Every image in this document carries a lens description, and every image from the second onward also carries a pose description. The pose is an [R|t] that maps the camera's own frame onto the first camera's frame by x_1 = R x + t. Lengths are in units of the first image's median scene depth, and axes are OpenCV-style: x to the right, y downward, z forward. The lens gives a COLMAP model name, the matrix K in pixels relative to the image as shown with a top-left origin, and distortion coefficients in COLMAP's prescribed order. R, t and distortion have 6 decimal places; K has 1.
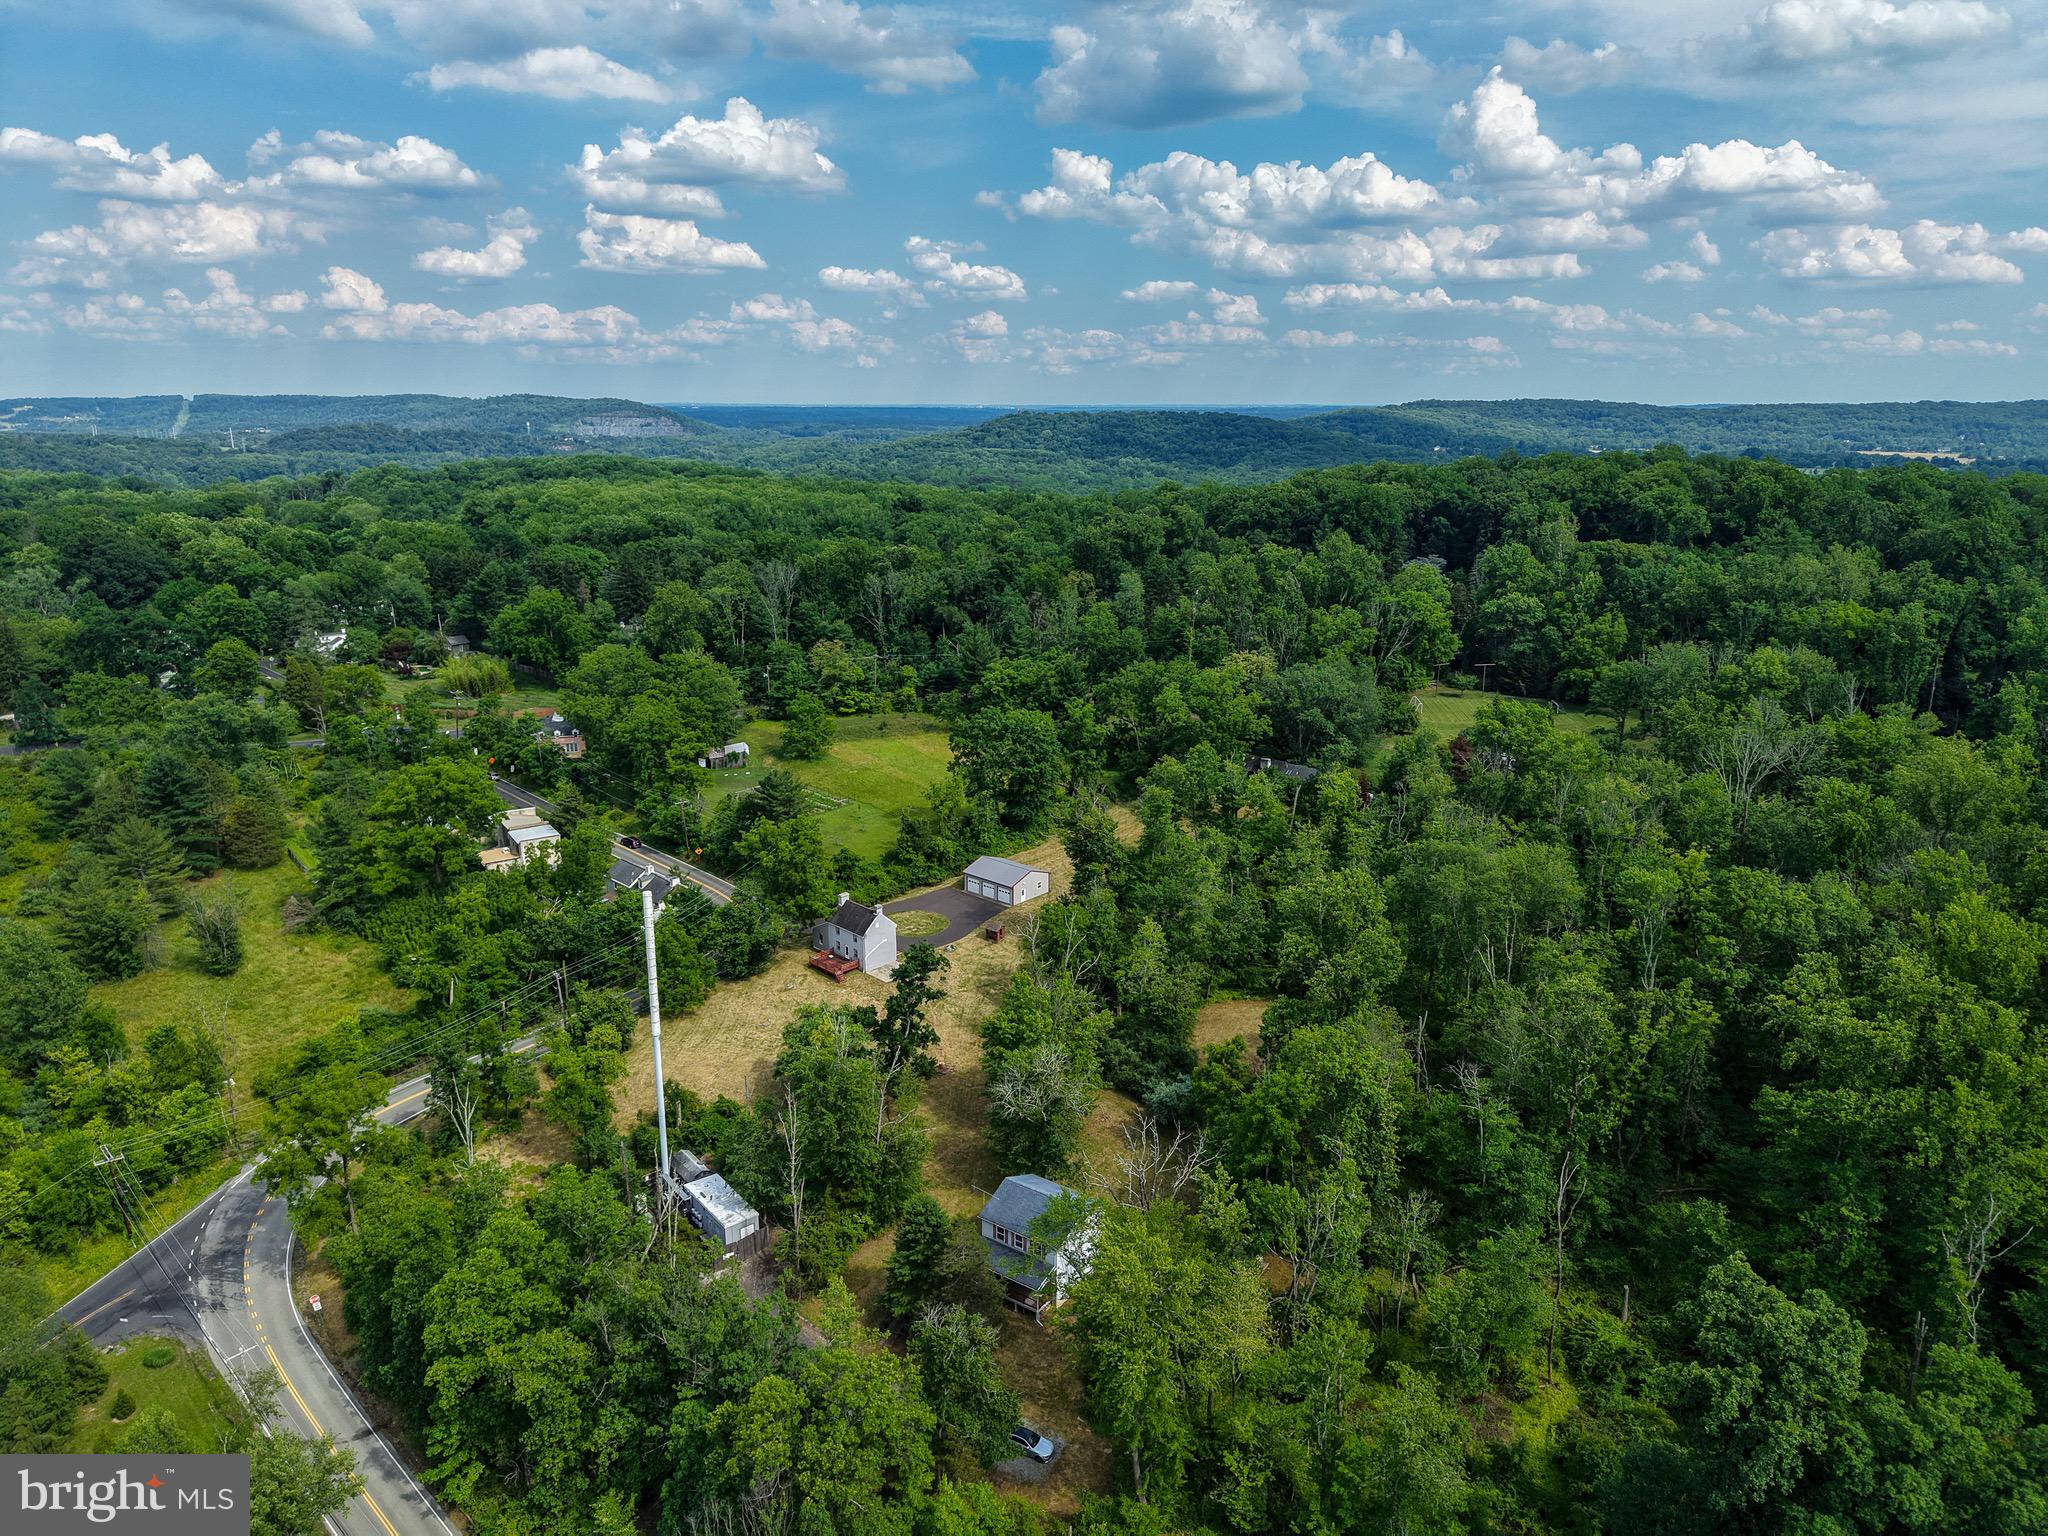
lens RADIAL K [[1408.5, 0, 1069.7], [0, 1408.5, 765.8], [0, 0, 1]] dist [0.010972, -0.008344]
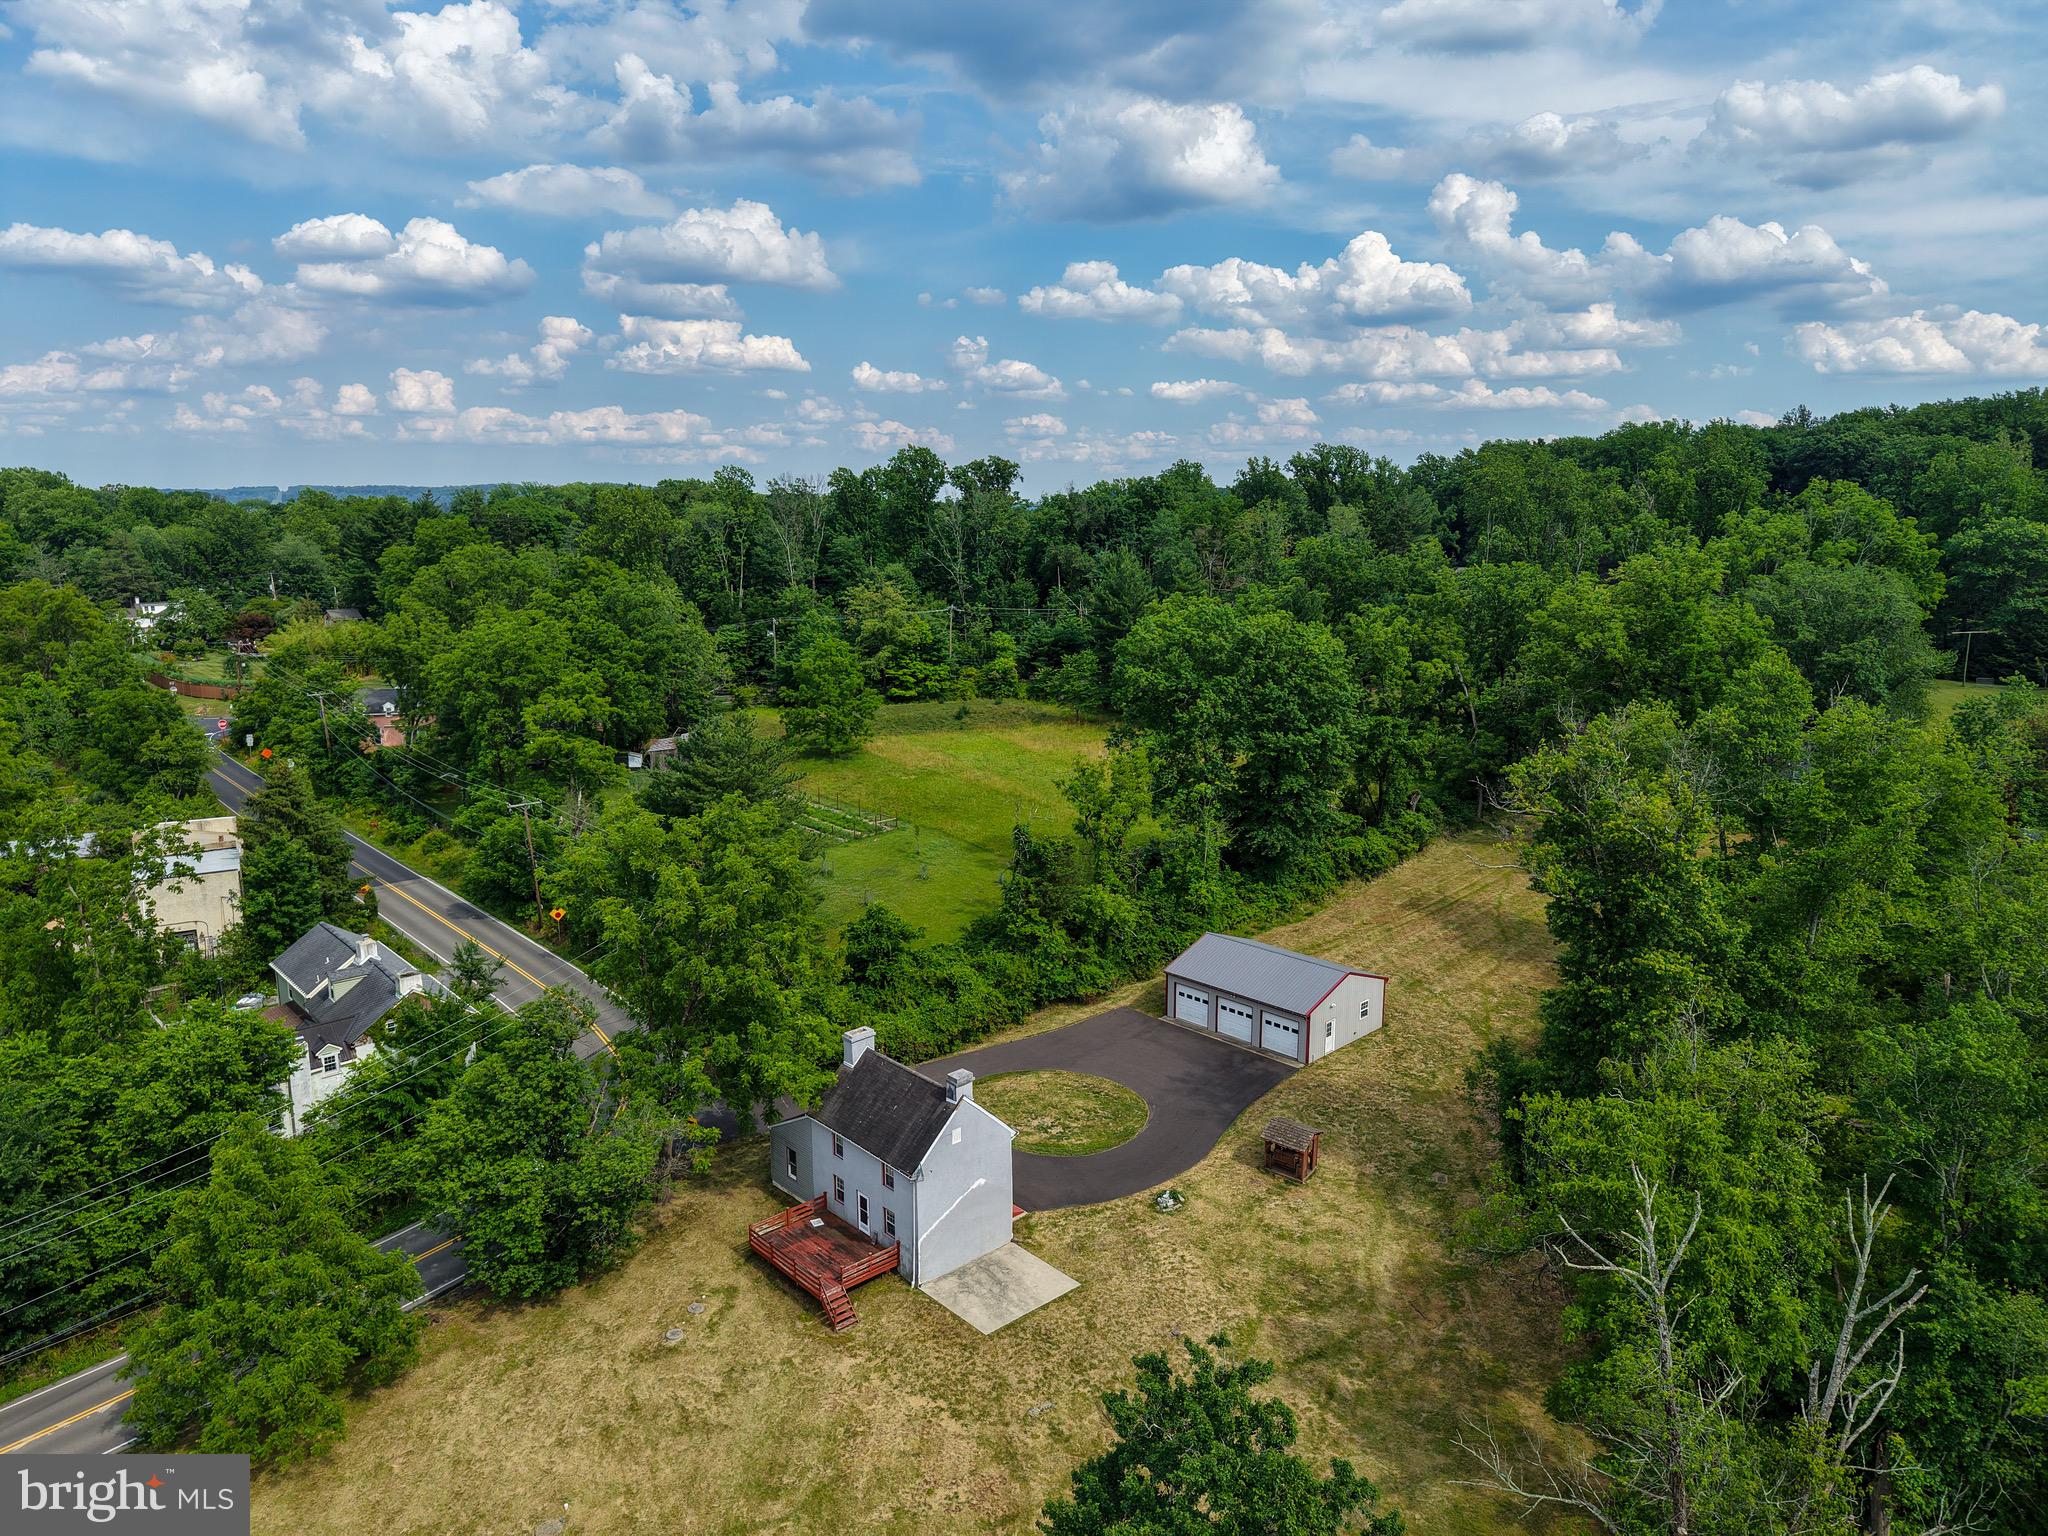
lens RADIAL K [[1377.7, 0, 1023.2], [0, 1377.7, 759.6], [0, 0, 1]] dist [0.041167, -0.063199]
pose [[0.996838, 0.006336, -0.079211, -0.083630], [-0.012196, 0.997205, -0.073715, 0.043702], [0.078522, 0.074448, 0.994129, 0.586753]]
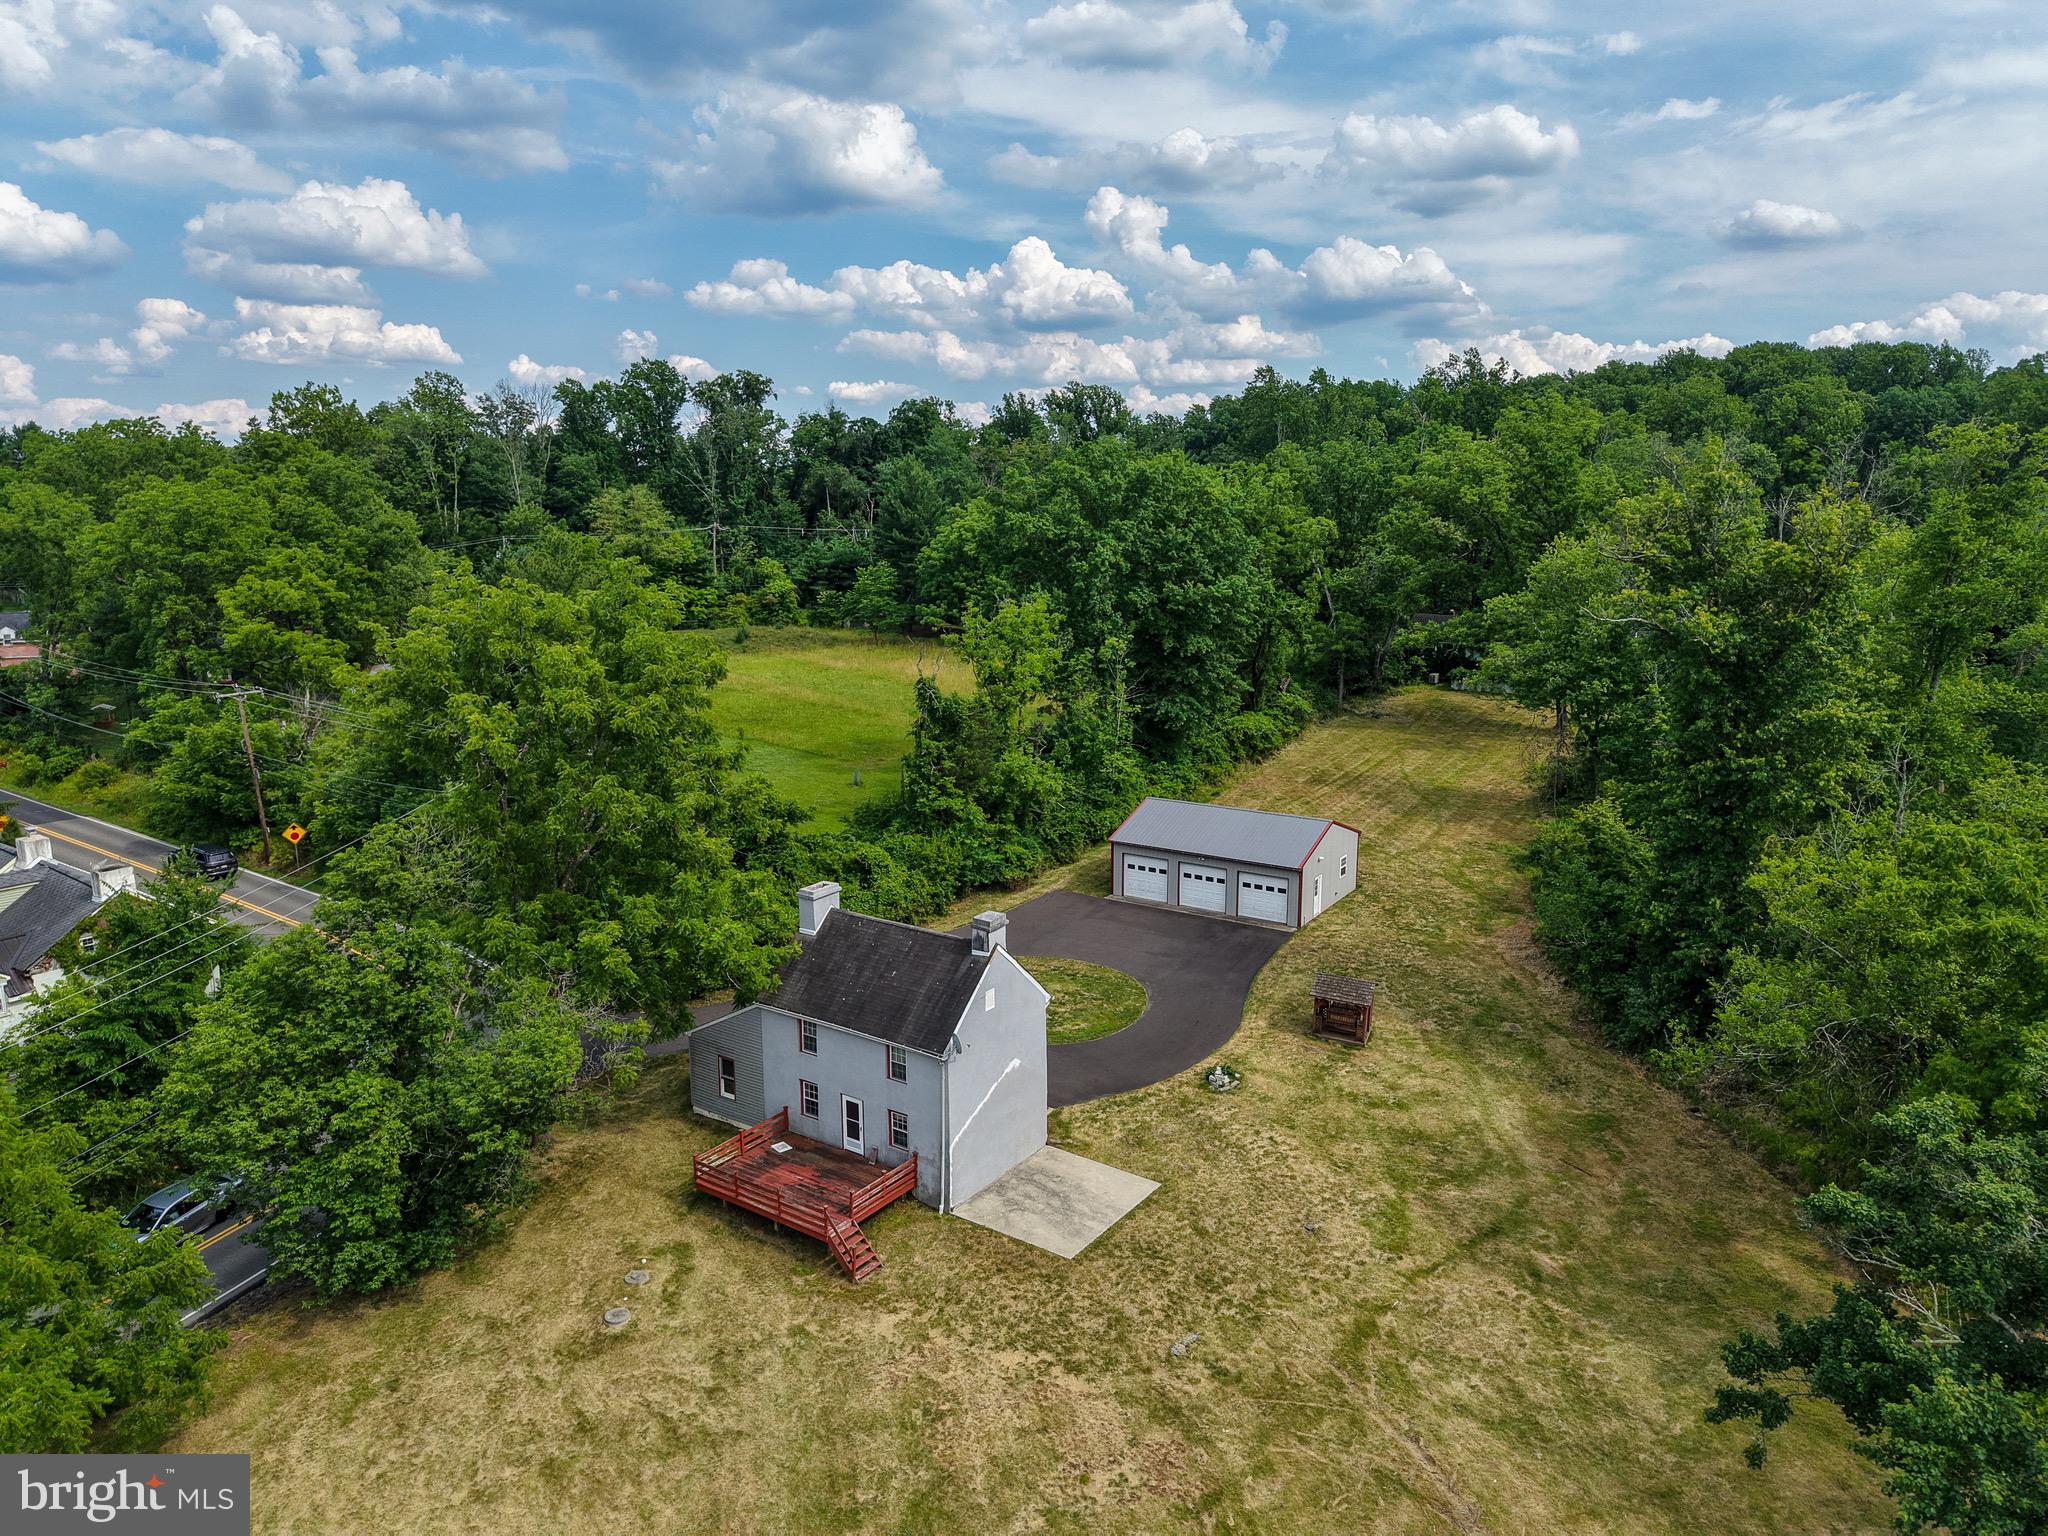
lens RADIAL K [[1377.7, 0, 1023.2], [0, 1377.7, 759.6], [0, 0, 1]] dist [0.041167, -0.063199]
pose [[0.989428, -0.036639, 0.140319, -0.139056], [0.047146, 0.996268, -0.072300, 0.077447], [-0.137147, 0.078151, 0.987463, 0.661829]]
